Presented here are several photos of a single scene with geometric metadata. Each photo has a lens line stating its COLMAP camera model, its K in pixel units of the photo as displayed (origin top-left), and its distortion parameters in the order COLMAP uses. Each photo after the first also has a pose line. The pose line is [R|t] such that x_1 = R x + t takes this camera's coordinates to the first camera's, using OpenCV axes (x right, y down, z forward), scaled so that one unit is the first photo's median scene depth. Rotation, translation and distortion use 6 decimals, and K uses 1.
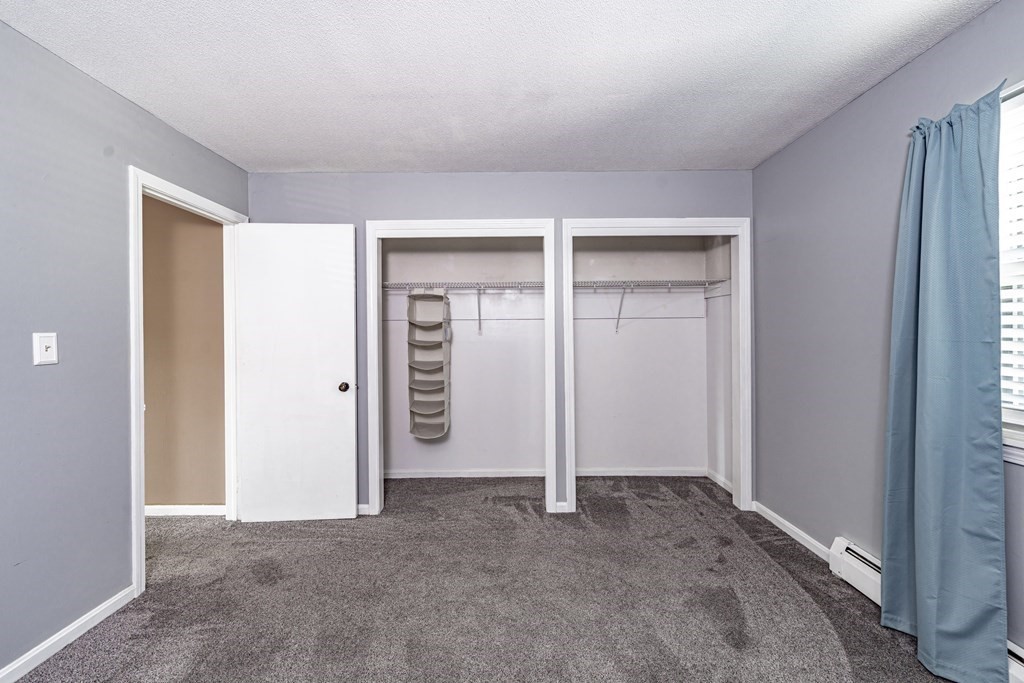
lens RADIAL K [[415.6, 0, 508.1], [0, 415.6, 334.3], [0, 0, 1]] dist [0.002310, -0.001689]
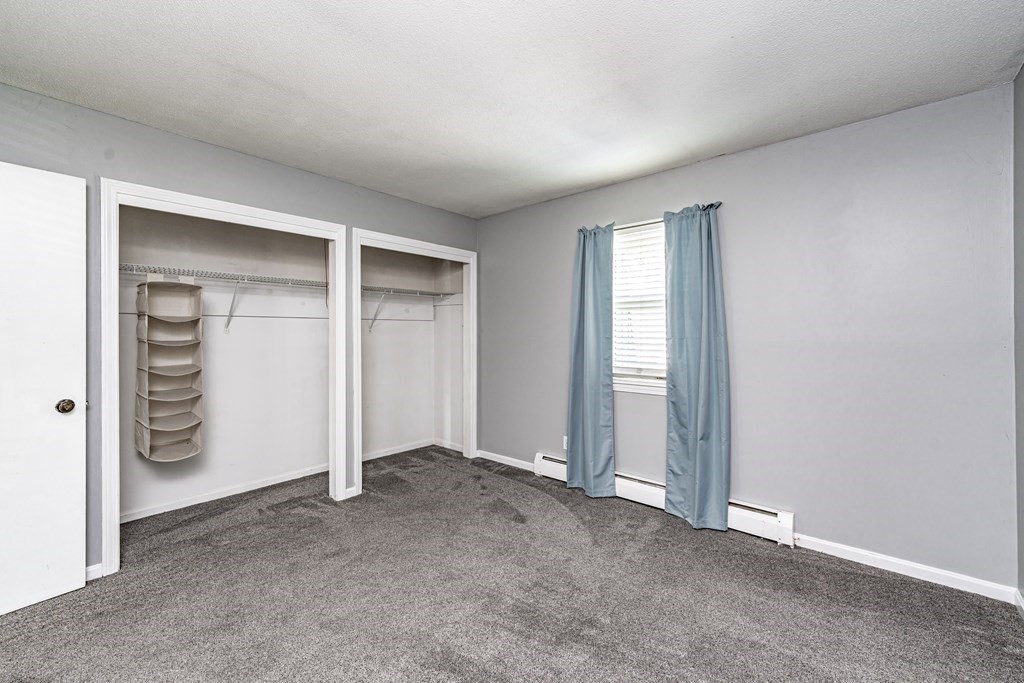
lens RADIAL K [[415.6, 0, 508.9], [0, 415.6, 333.9], [0, 0, 1]] dist [0.002310, -0.001689]
pose [[0.660053, 0.004334, 0.751206, -0.427598], [-0.002436, 0.999990, -0.003628, 0.004518], [-0.751215, 0.000565, 0.660057, -0.029180]]
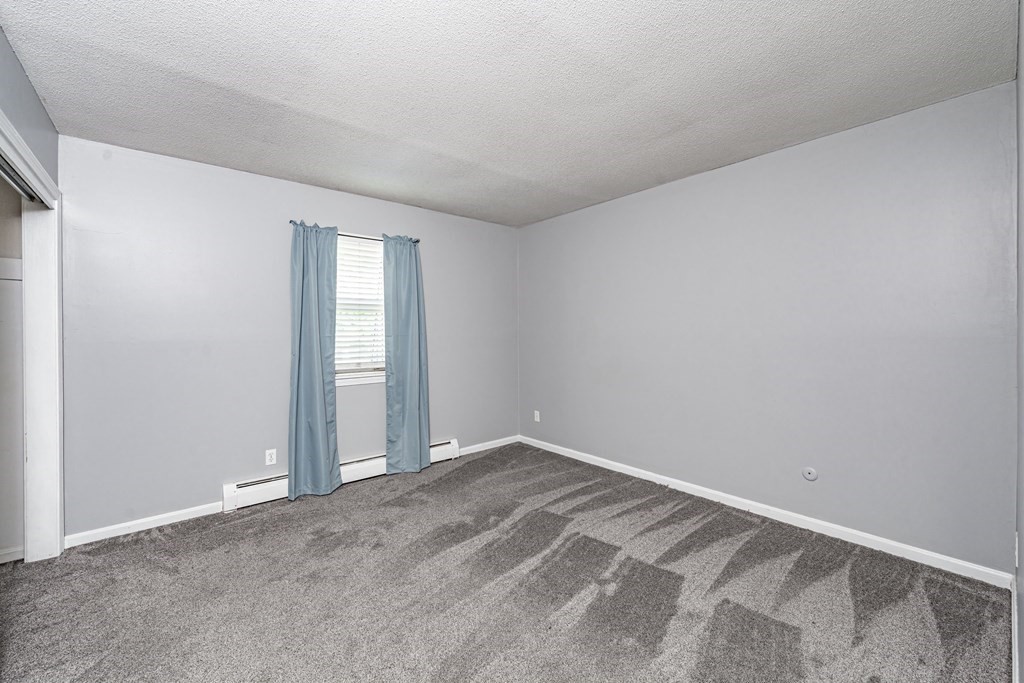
lens RADIAL K [[415.6, 0, 518.0], [0, 415.6, 340.3], [0, 0, 1]] dist [0.002310, -0.001689]
pose [[-0.643723, -0.011739, 0.765169, -0.634740], [0.010348, 0.999657, 0.024042, -0.002732], [-0.765189, 0.023394, -0.643381, 0.851833]]
